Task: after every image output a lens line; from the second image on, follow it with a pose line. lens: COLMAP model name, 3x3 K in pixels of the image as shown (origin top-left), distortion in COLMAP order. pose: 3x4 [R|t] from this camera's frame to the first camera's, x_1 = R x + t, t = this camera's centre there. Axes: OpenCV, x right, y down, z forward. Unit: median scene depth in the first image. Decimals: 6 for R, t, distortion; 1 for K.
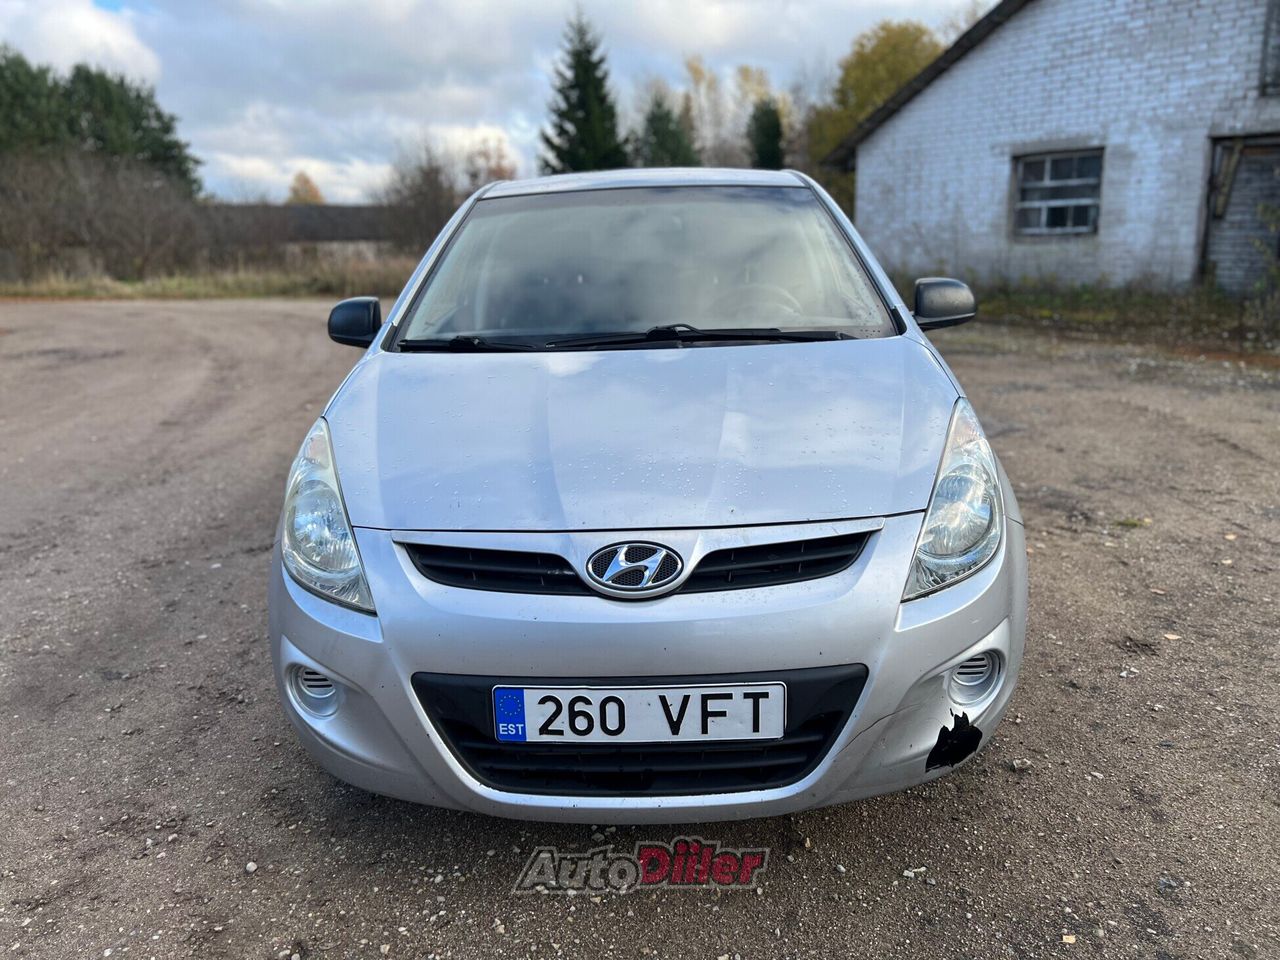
lens RADIAL K [[960.0, 0, 635.4], [0, 960.0, 479.8], [0, 0, 1]] dist [0.052395, -0.054196]
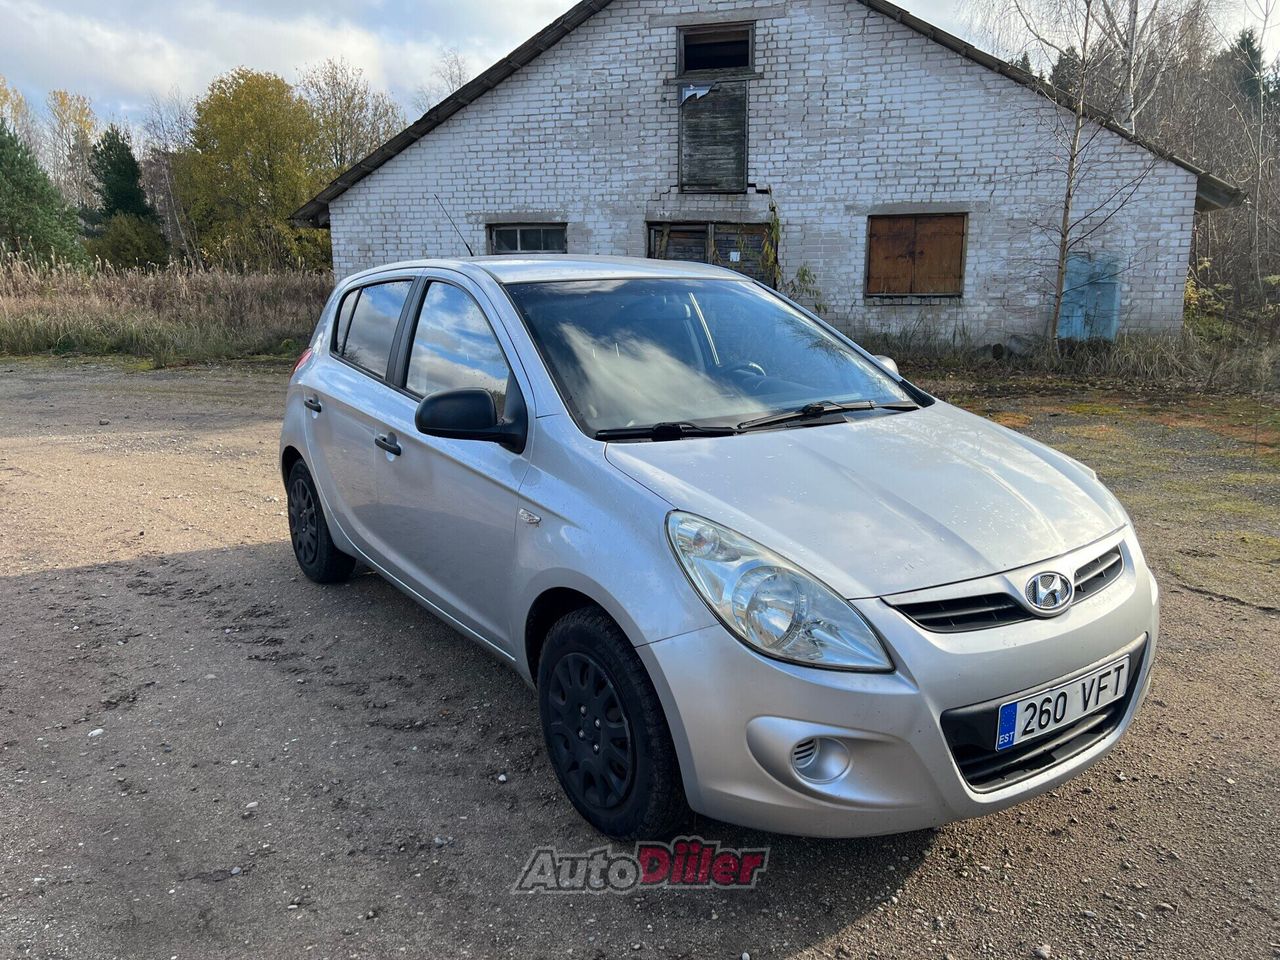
lens RADIAL K [[960.0, 0, 635.4], [0, 960.0, 479.8], [0, 0, 1]] dist [0.052395, -0.054196]
pose [[0.816837, -0.091829, 0.569513, -0.143445], [0.120187, 0.992675, -0.012321, -0.013371], [-0.564210, 0.078513, 0.821890, 0.026738]]
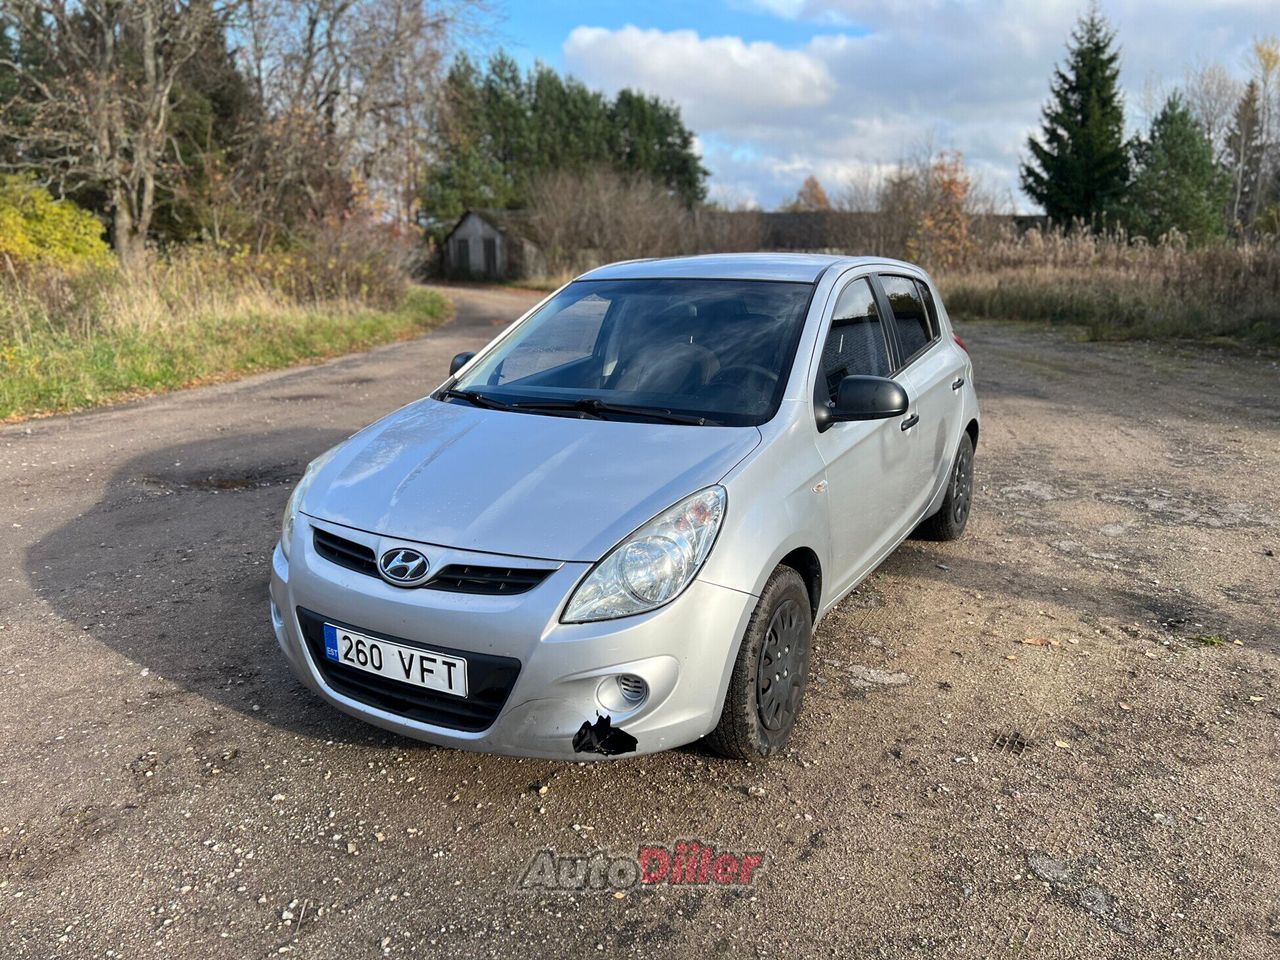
lens RADIAL K [[960.0, 0, 635.4], [0, 960.0, 479.8], [0, 0, 1]] dist [0.052395, -0.054196]
pose [[0.881713, 0.136149, -0.451713, 0.119943], [-0.137481, 0.990048, 0.030053, -0.016934], [0.451310, 0.035604, 0.891657, -0.024999]]
